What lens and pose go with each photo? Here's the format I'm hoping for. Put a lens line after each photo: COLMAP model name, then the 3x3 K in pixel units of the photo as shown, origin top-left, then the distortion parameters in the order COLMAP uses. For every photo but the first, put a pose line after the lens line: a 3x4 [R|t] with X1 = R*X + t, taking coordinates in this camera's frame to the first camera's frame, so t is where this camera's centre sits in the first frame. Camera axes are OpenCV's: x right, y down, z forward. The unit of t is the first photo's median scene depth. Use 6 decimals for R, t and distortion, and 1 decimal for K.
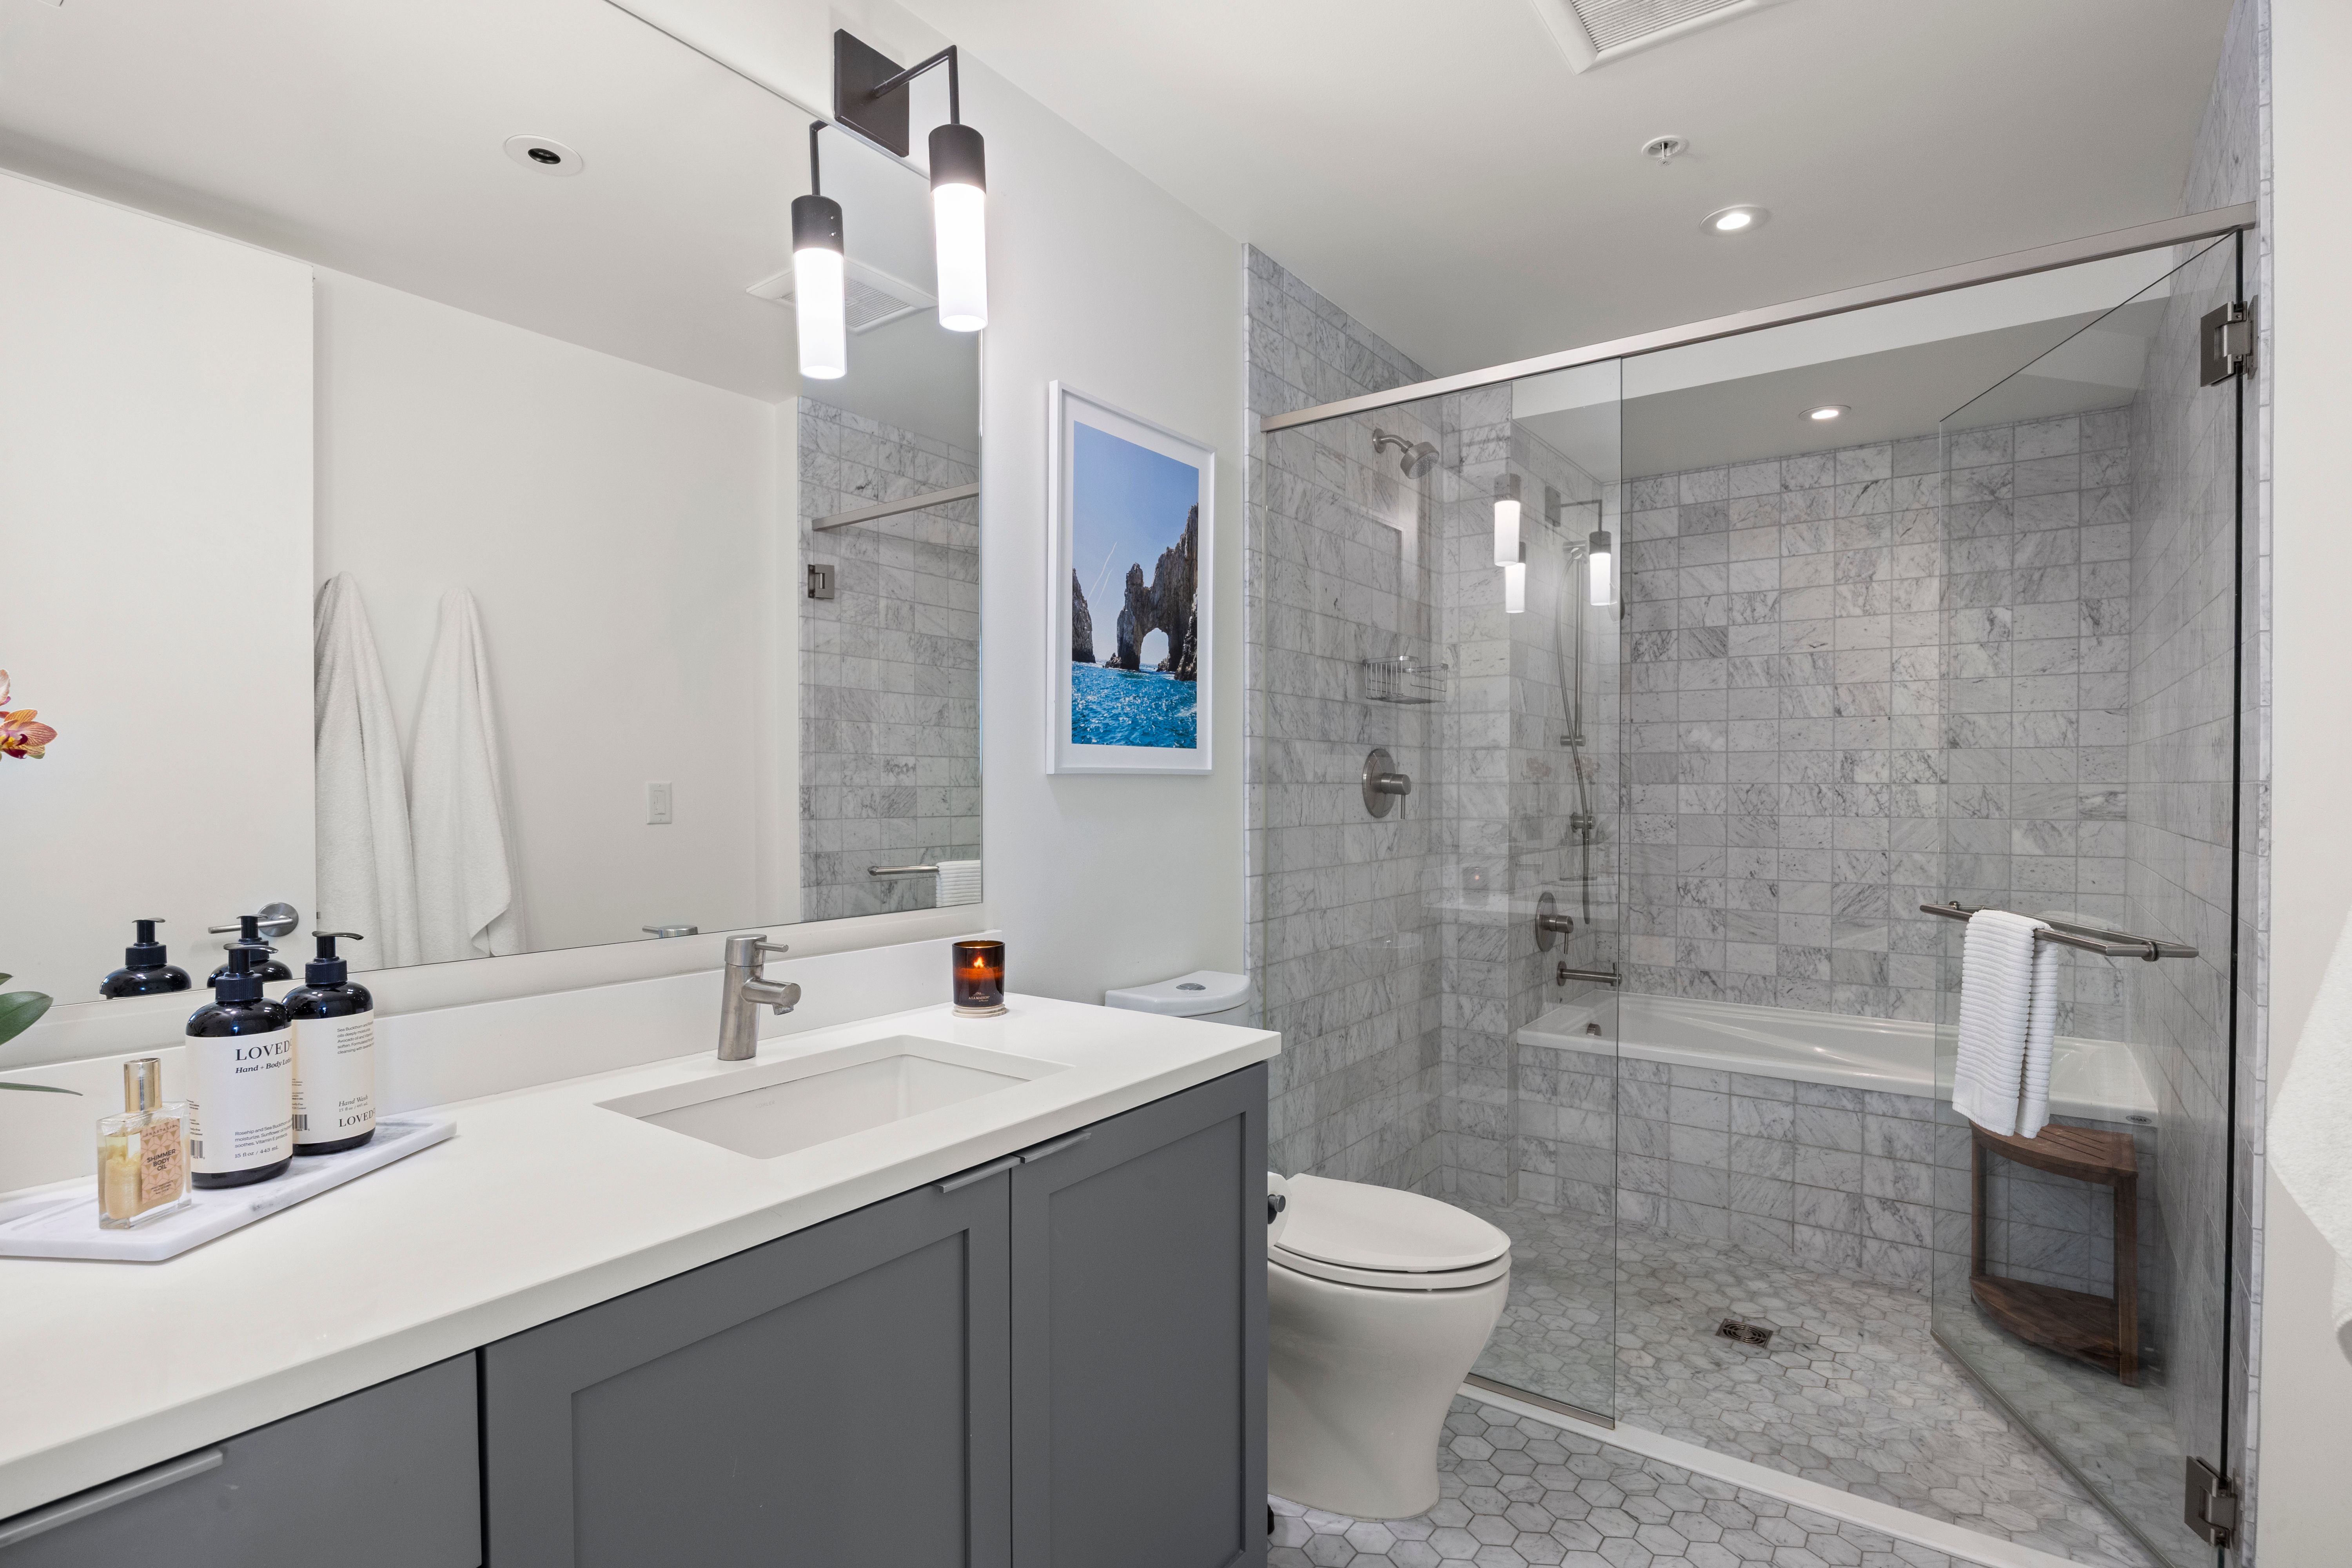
lens RADIAL K [[1160.2, 0, 1177.4], [0, 1160.2, 787.9], [0, 0, 1]] dist [-0.005117, -0.001275]
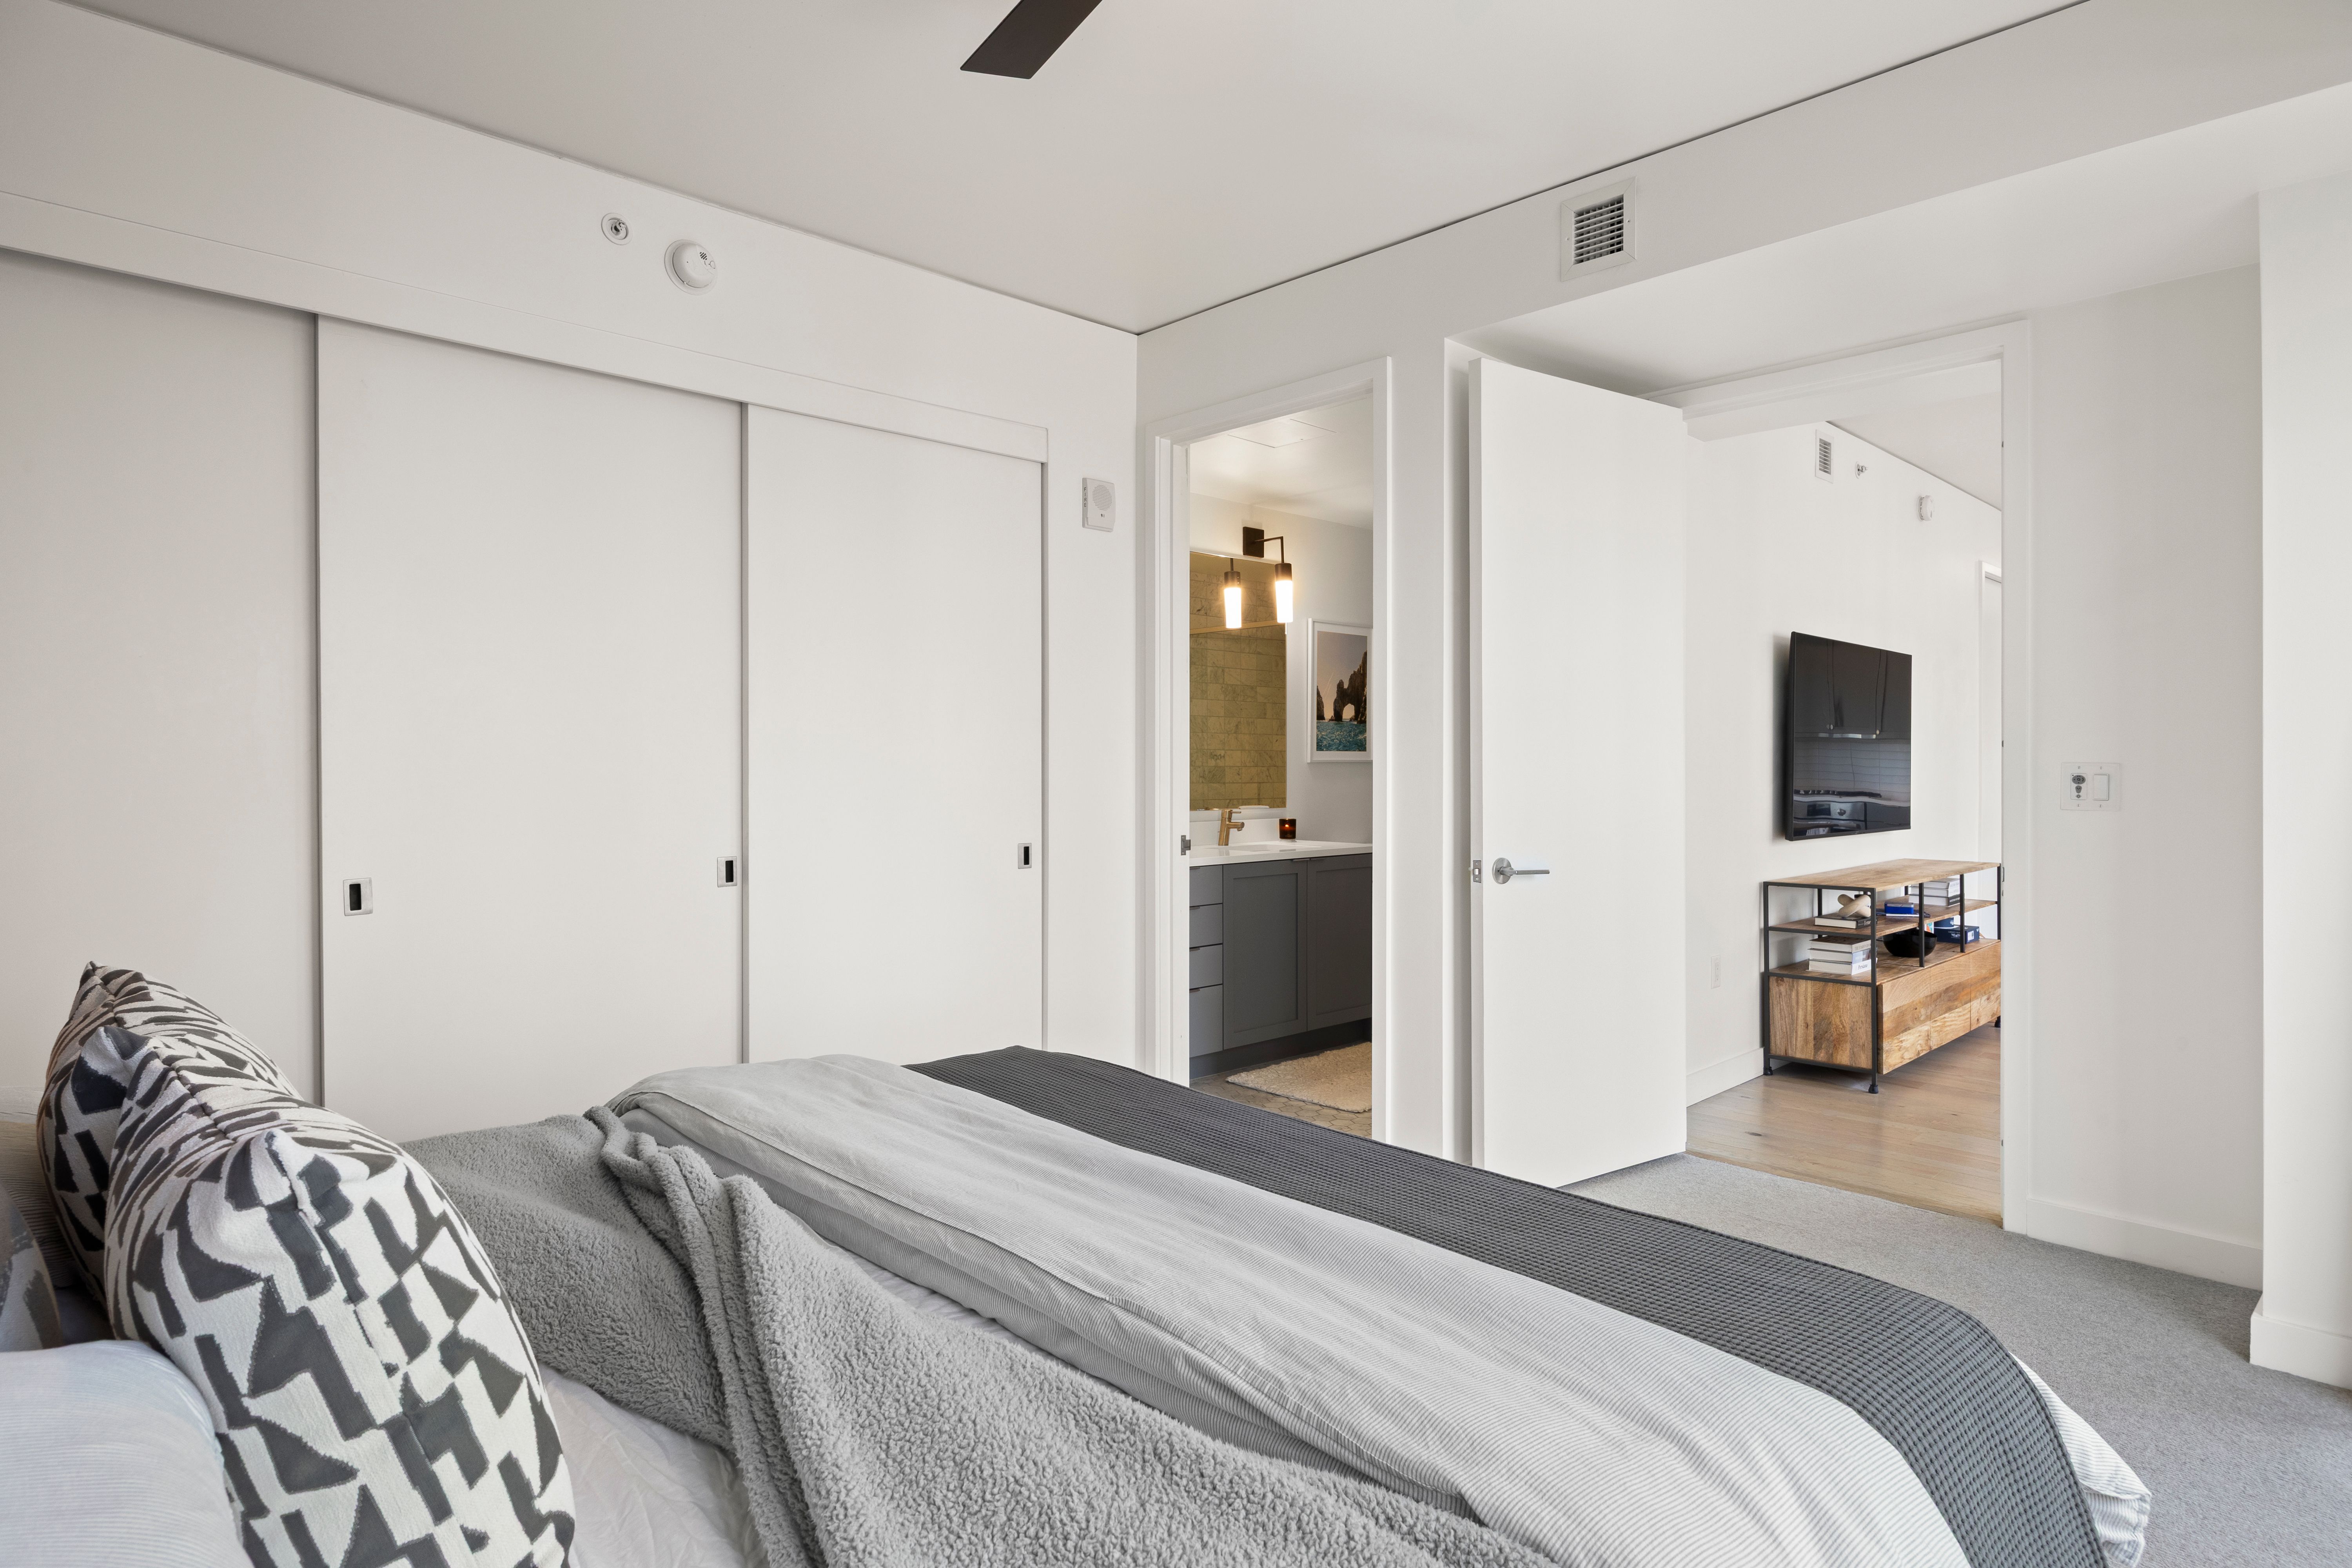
lens RADIAL K [[1281.8, 0, 1197.9], [0, 1281.8, 759.3], [0, 0, 1]] dist [0.001560, 0.003669]
pose [[0.987572, 0.000081, -0.157166, 0.098954], [-0.001029, 0.999982, -0.005948, -0.000943], [0.157163, 0.006036, 0.987554, -1.878289]]
